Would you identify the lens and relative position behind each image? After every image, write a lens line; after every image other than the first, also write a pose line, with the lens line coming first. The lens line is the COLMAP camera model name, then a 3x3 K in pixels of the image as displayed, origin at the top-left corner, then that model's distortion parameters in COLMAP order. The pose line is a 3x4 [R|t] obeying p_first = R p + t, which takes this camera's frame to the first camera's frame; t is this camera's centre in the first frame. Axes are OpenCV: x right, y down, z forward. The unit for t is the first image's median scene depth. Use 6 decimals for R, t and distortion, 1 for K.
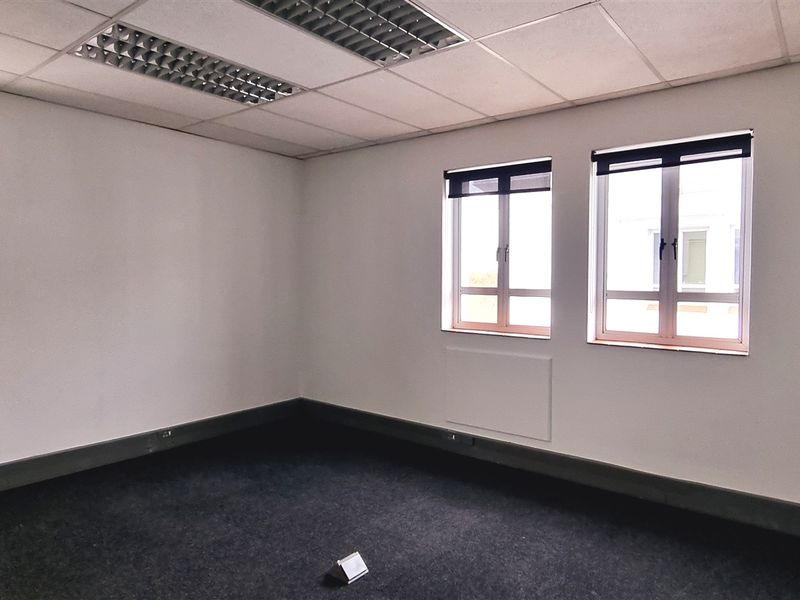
lens RADIAL K [[555.8, 0, 400.0], [0, 555.8, 300.0], [0, 0, 1]] dist [0.000375, -0.002892]
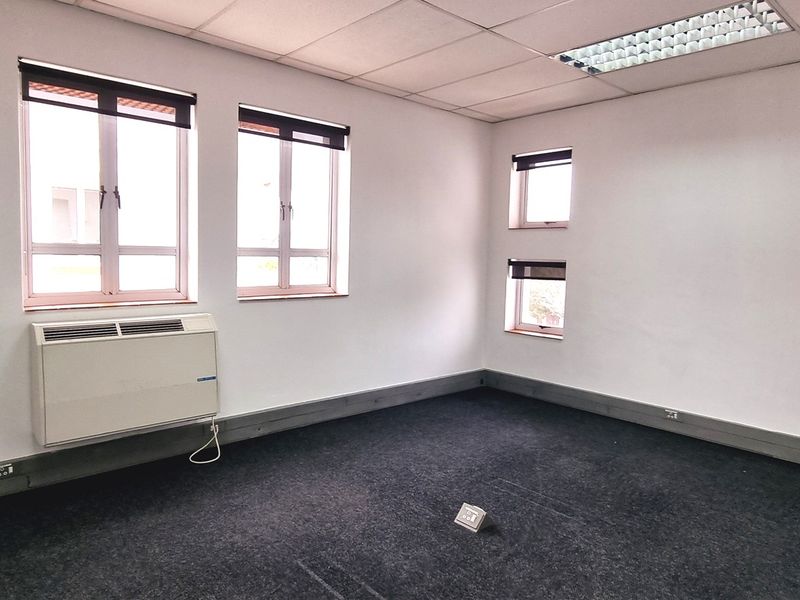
lens RADIAL K [[555.8, 0, 400.0], [0, 555.8, 300.0], [0, 0, 1]] dist [0.000375, -0.002892]
pose [[0.159425, -0.108241, 0.981258, -0.571112], [0.008093, 0.994081, 0.108341, -0.029029], [-0.987177, -0.009331, 0.159357, 0.566600]]
